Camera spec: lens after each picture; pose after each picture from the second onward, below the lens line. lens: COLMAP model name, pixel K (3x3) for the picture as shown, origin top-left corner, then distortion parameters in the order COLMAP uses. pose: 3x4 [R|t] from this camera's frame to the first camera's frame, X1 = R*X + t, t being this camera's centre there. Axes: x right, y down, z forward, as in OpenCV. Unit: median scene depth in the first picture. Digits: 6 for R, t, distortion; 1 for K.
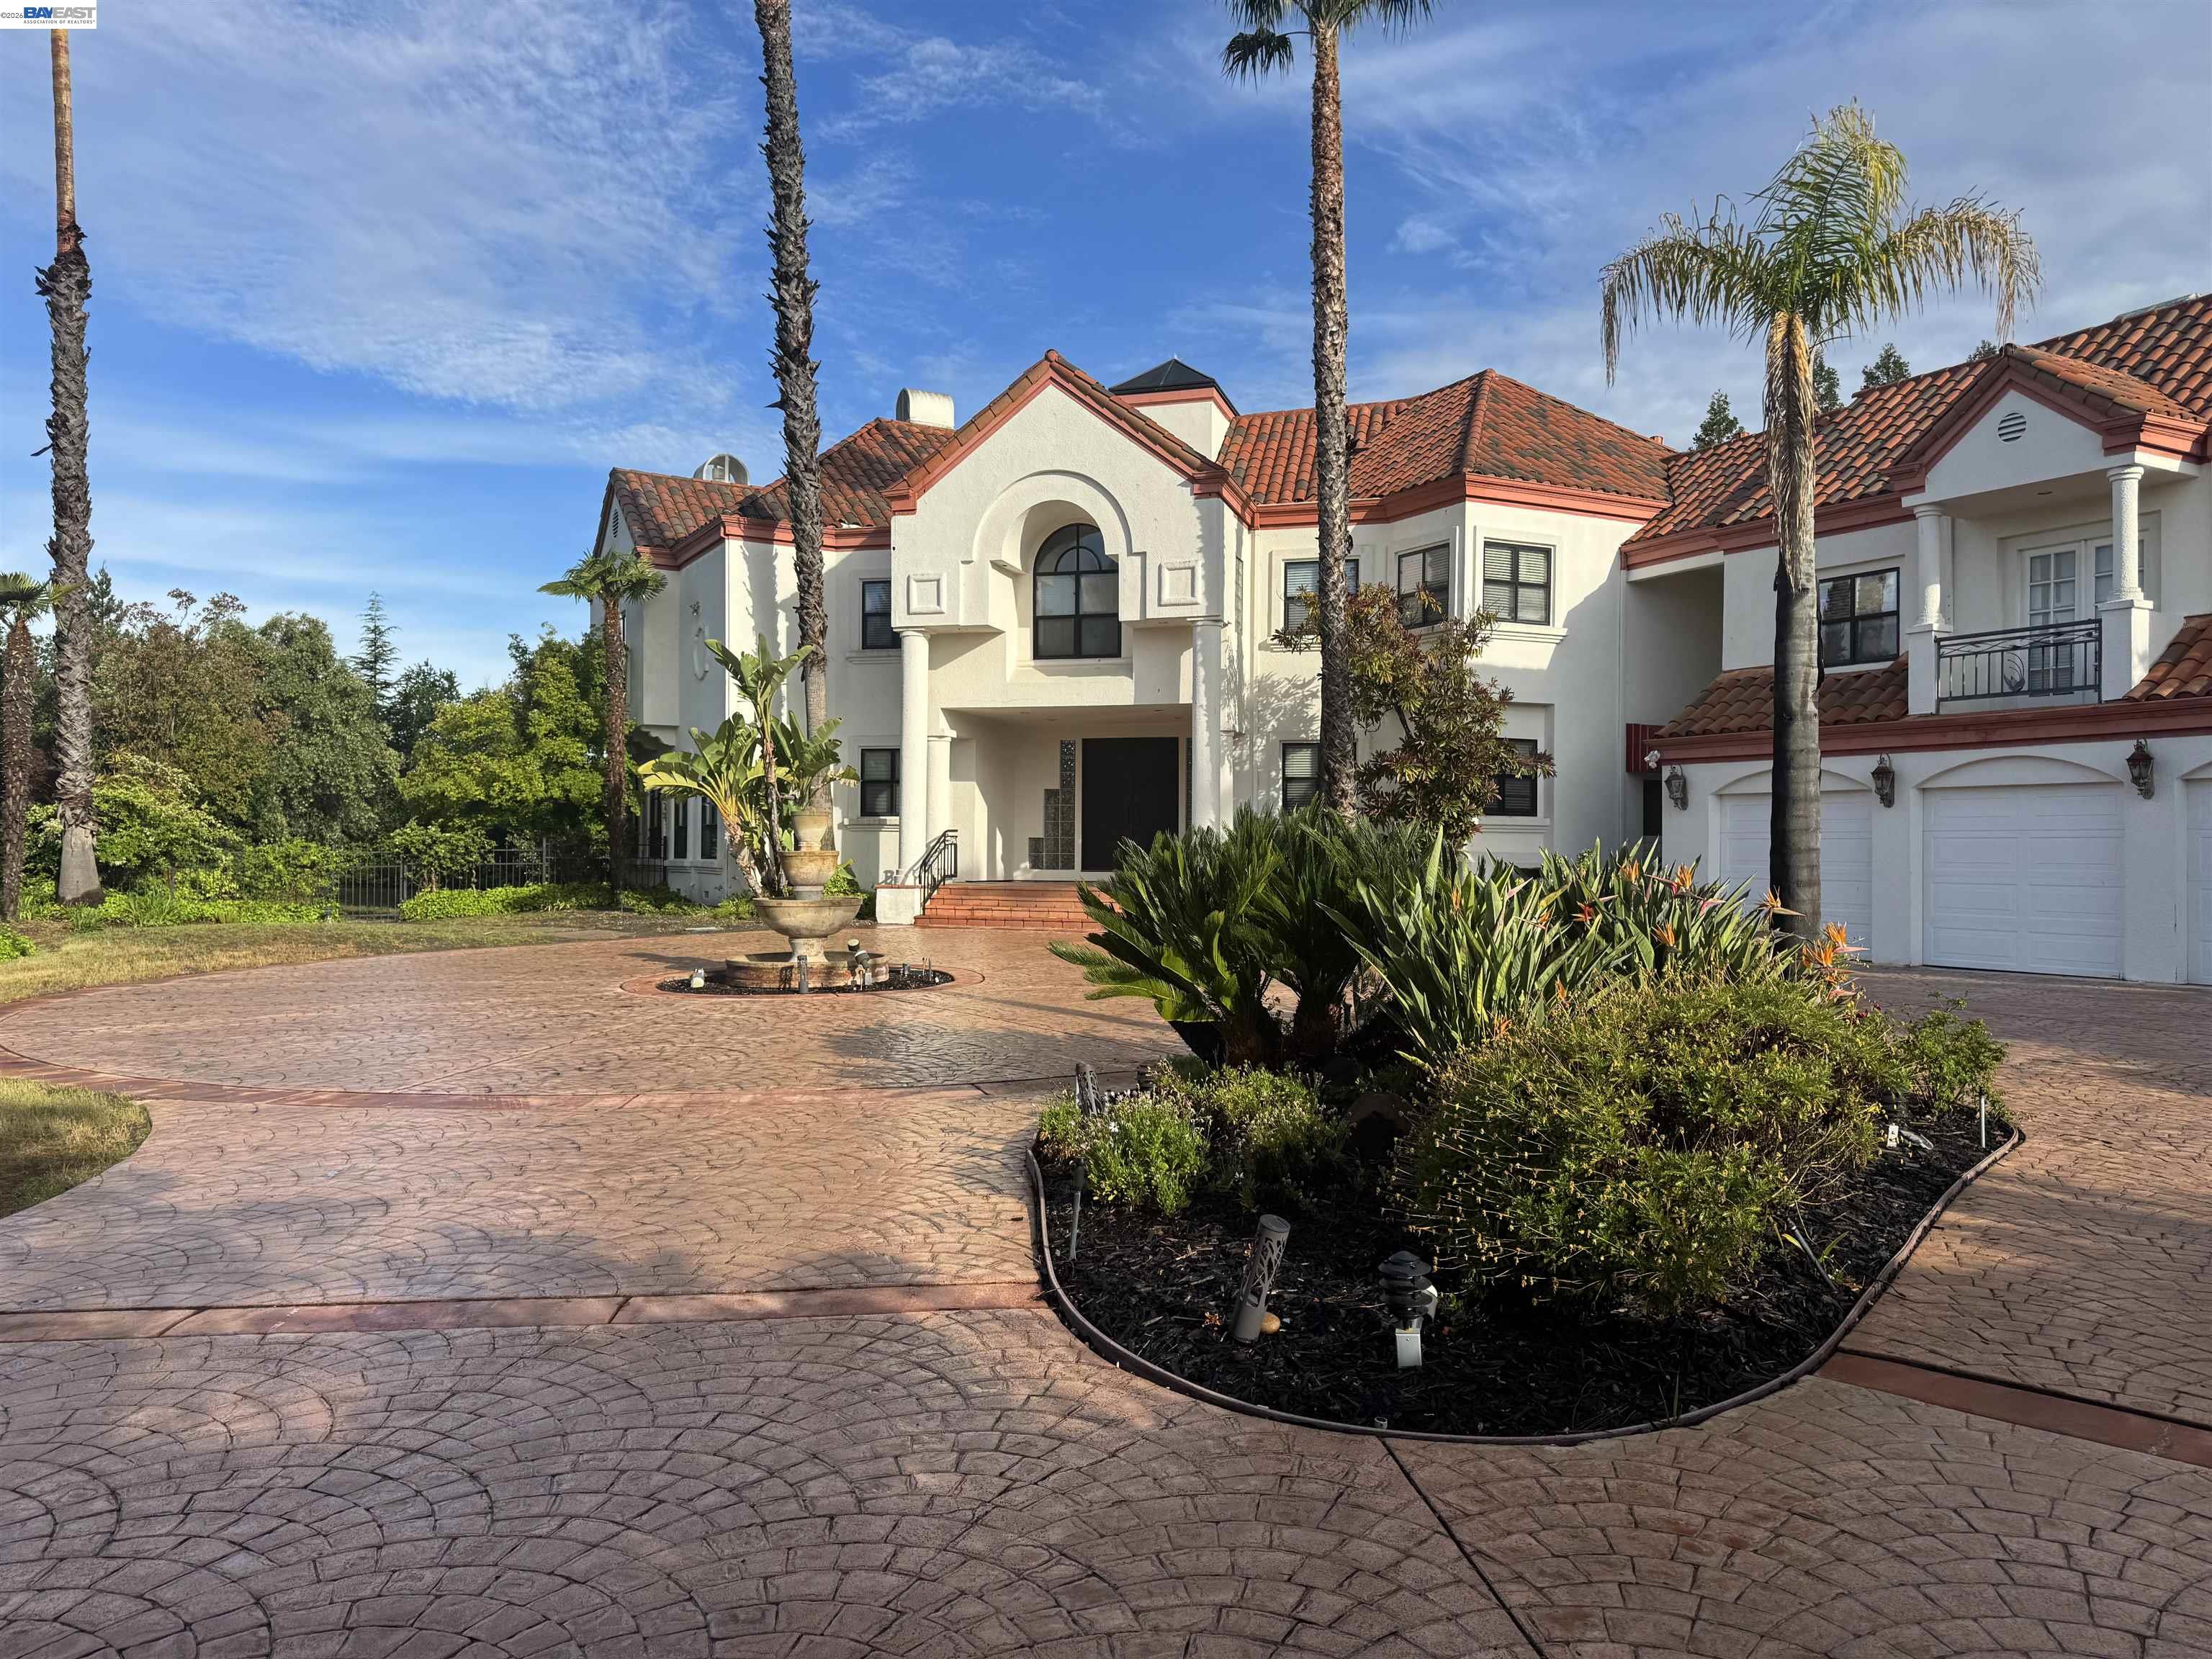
lens RADIAL K [[1573.3, 0, 1089.4], [0, 1573.3, 835.1], [0, 0, 1]] dist [0.126525, -0.148305]
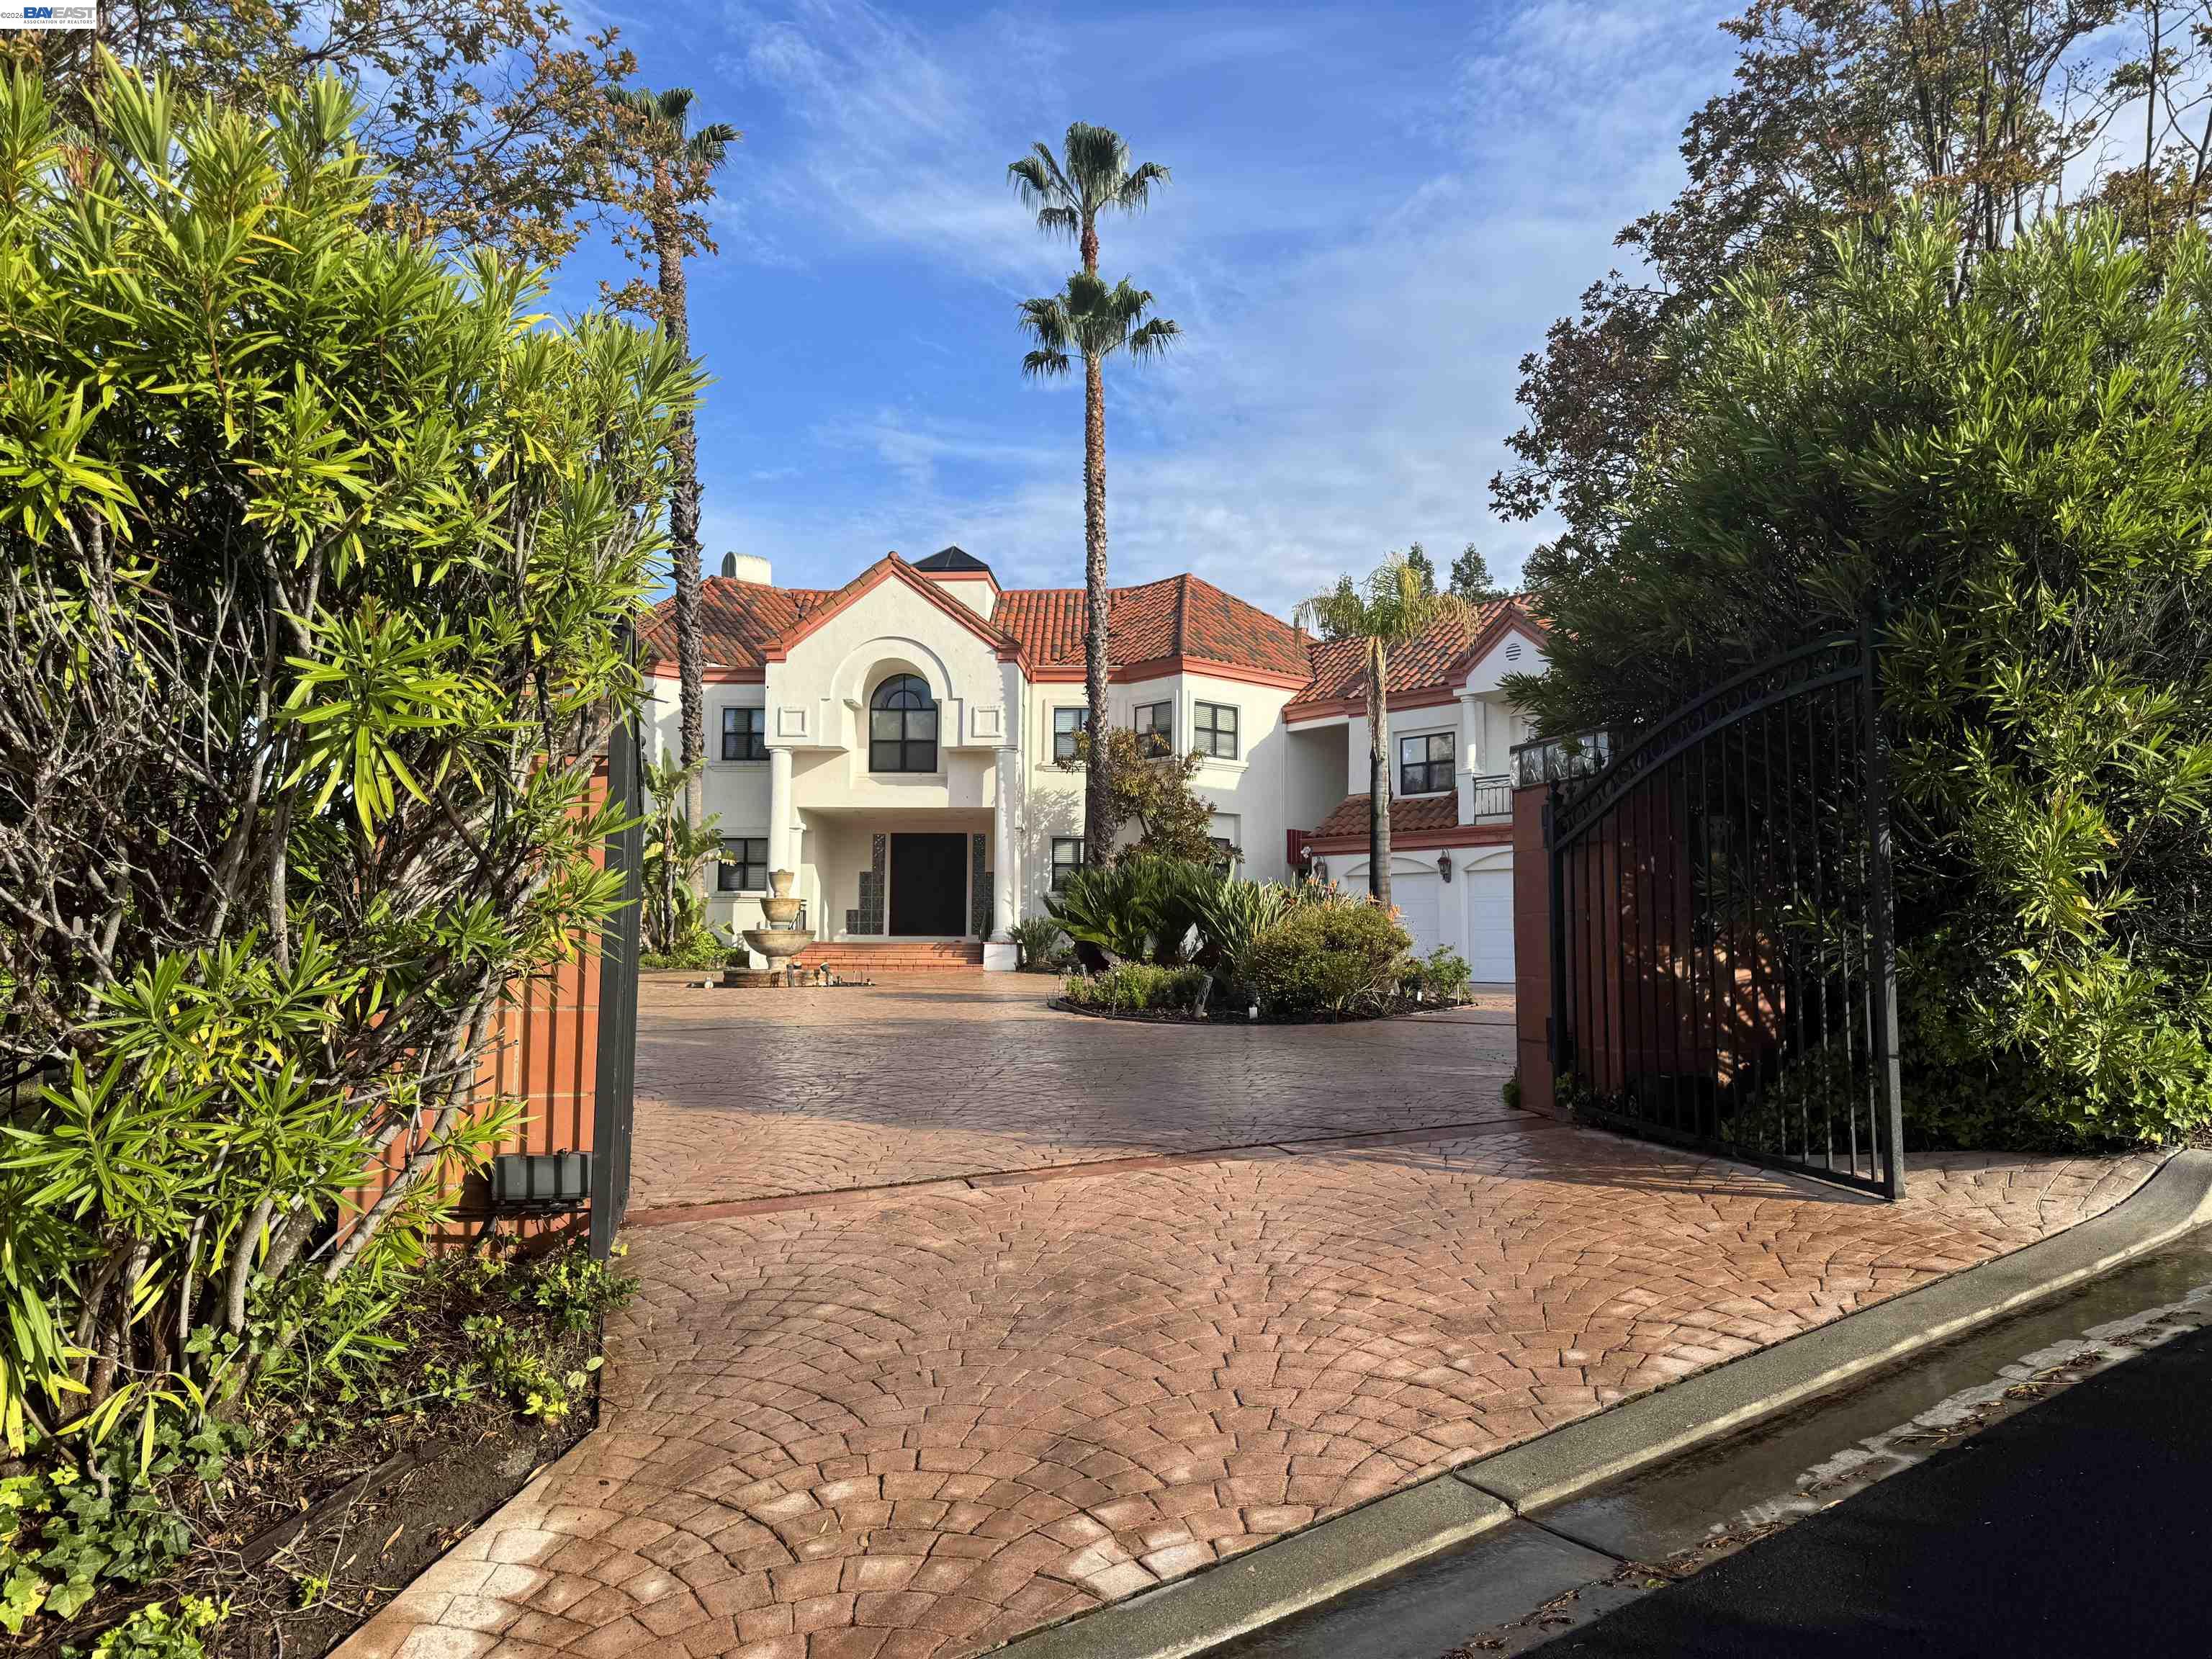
lens RADIAL K [[1573.3, 0, 1089.4], [0, 1573.3, 835.1], [0, 0, 1]] dist [0.126525, -0.148305]
pose [[0.977184, 0.018504, 0.211587, -0.137697], [-0.003533, 0.997476, -0.070920, 0.036570], [-0.212365, 0.068554, 0.974783, -0.346278]]
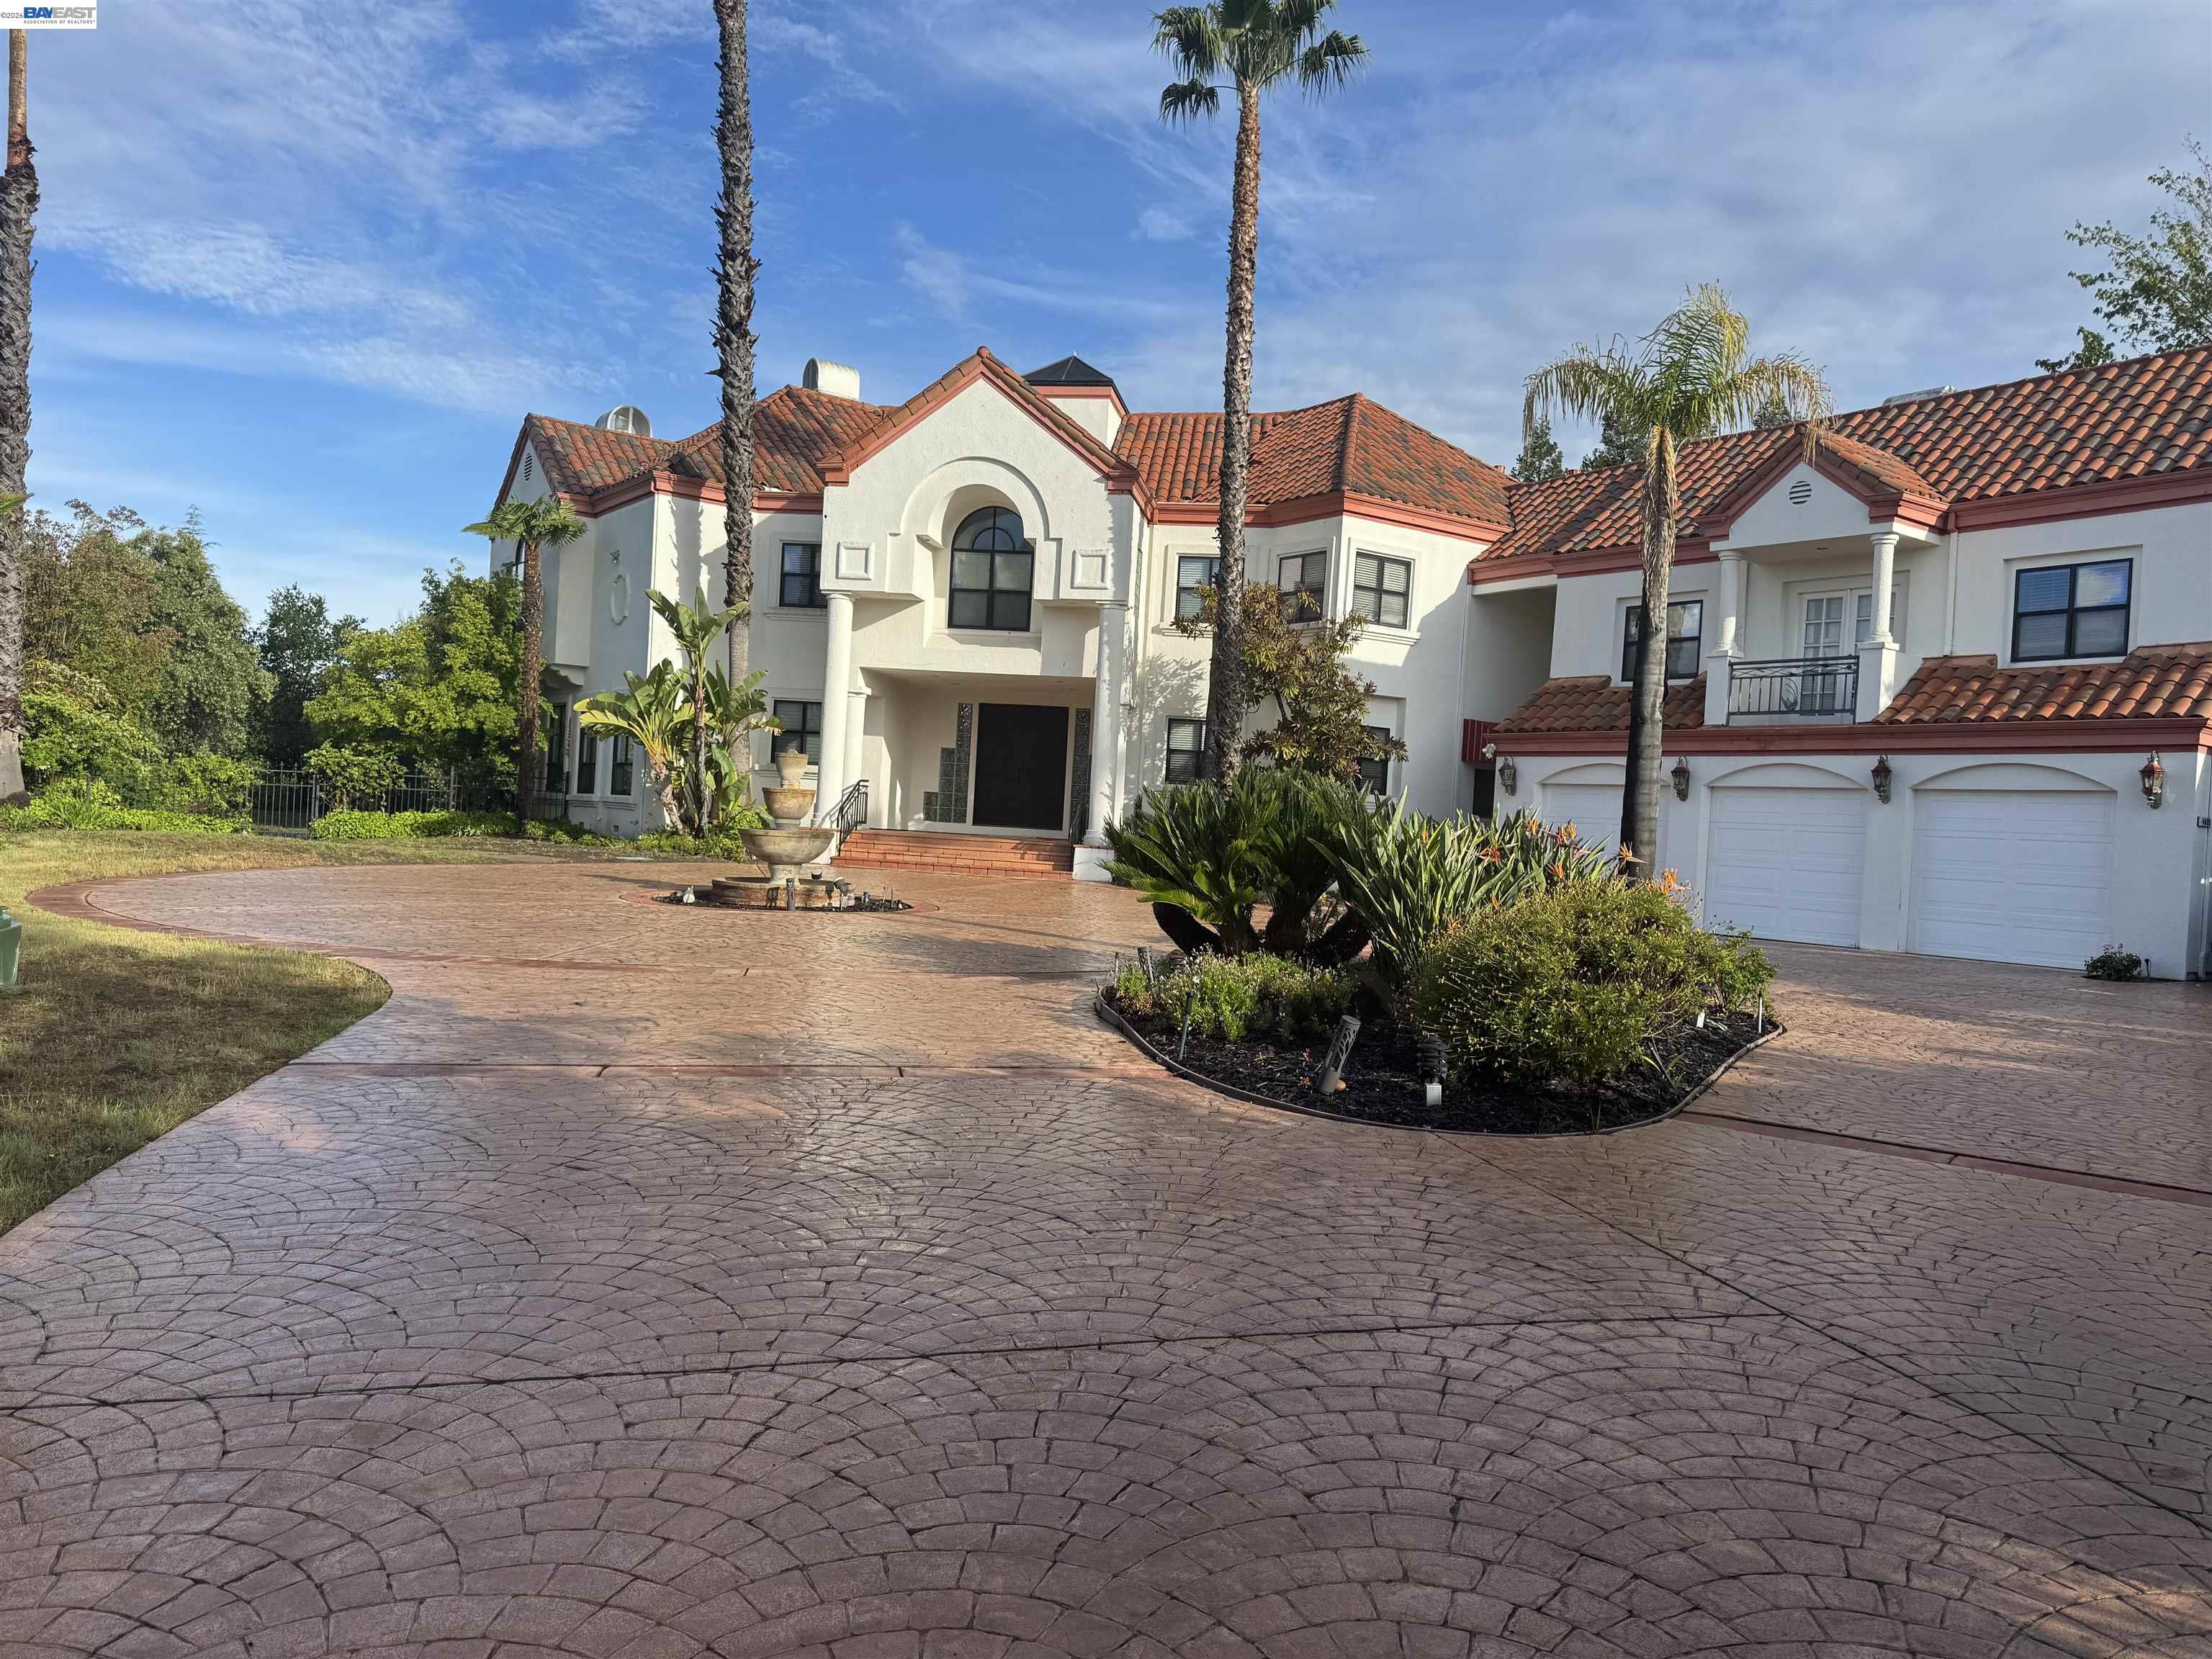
lens RADIAL K [[1573.3, 0, 1089.4], [0, 1573.3, 835.1], [0, 0, 1]] dist [0.126525, -0.148305]
pose [[0.991258, 0.049645, 0.122245, -0.066160], [-0.052005, 0.998516, 0.016193, 0.009258], [-0.121260, -0.022409, 0.992368, -0.101857]]
